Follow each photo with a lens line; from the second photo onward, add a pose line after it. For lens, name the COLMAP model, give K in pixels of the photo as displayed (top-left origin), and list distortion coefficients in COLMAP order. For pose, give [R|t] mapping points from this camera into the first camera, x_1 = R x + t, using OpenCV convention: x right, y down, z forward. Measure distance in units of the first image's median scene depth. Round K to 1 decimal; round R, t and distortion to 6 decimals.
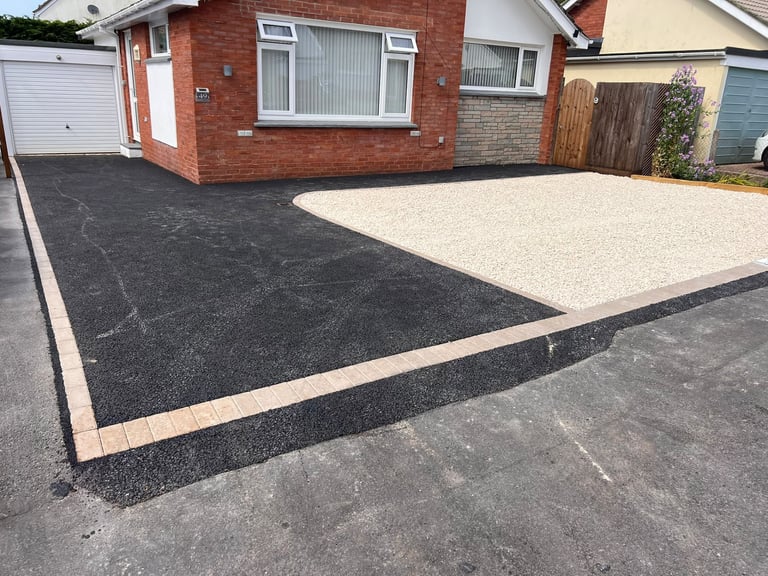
lens RADIAL K [[586.2, 0, 381.5], [0, 586.2, 284.8], [0, 0, 1]] dist [0.038147, -0.037876]
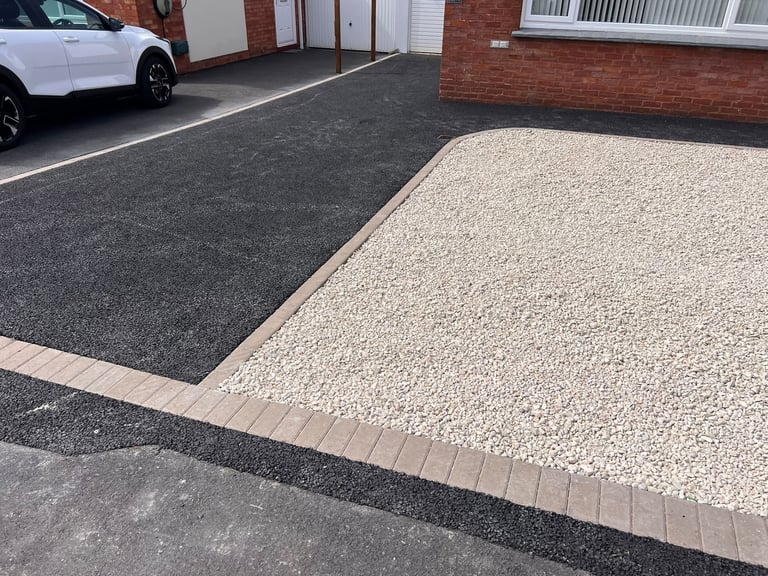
lens RADIAL K [[586.2, 0, 386.4], [0, 586.2, 291.1], [0, 0, 1]] dist [0.038147, -0.037876]
pose [[0.618709, 0.356637, -0.700007, 0.380705], [-0.238694, 0.934238, 0.265000, -0.116074], [0.748482, 0.003130, 0.663148, 0.335088]]
